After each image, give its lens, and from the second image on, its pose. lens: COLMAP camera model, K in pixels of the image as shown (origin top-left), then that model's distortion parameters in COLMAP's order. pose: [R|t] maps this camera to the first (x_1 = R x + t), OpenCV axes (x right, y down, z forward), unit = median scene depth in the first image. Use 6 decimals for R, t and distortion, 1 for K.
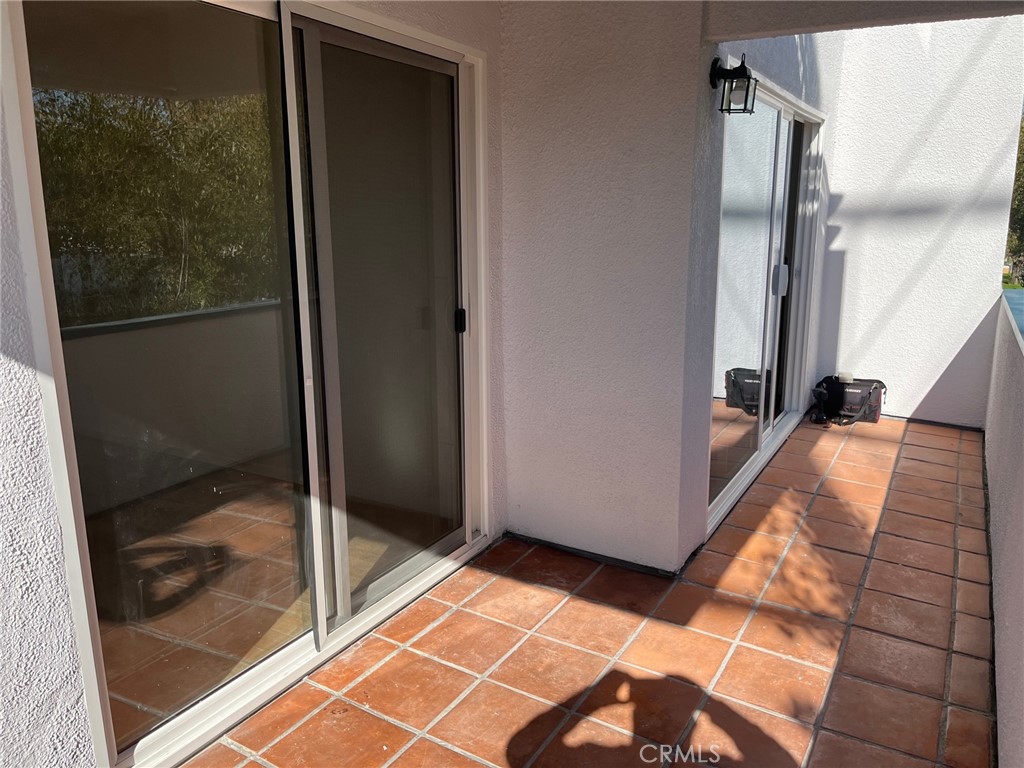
lens RADIAL K [[773.7, 0, 508.7], [0, 773.7, 381.4], [0, 0, 1]] dist [0.044709, -0.044217]
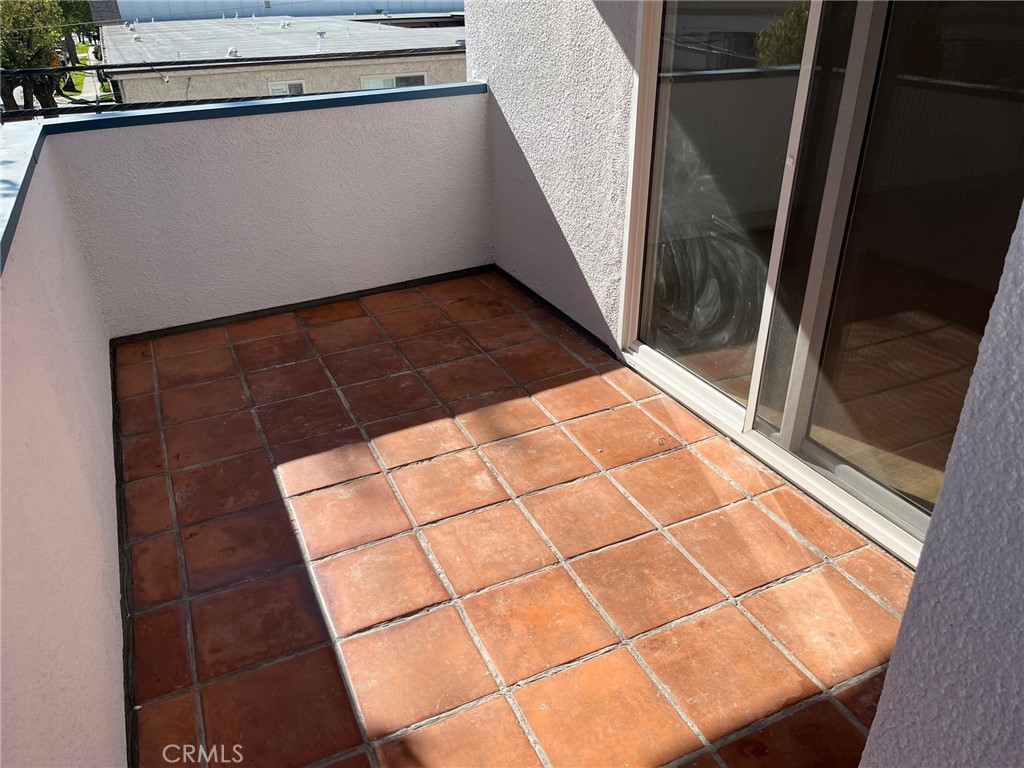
lens RADIAL K [[773.7, 0, 509.0], [0, 773.7, 387.6], [0, 0, 1]] dist [0.044709, -0.044217]
pose [[-0.566505, 0.395129, -0.723150, 0.606886], [-0.158827, 0.808739, 0.566317, -0.217316], [0.808608, 0.435677, -0.395398, 1.060883]]
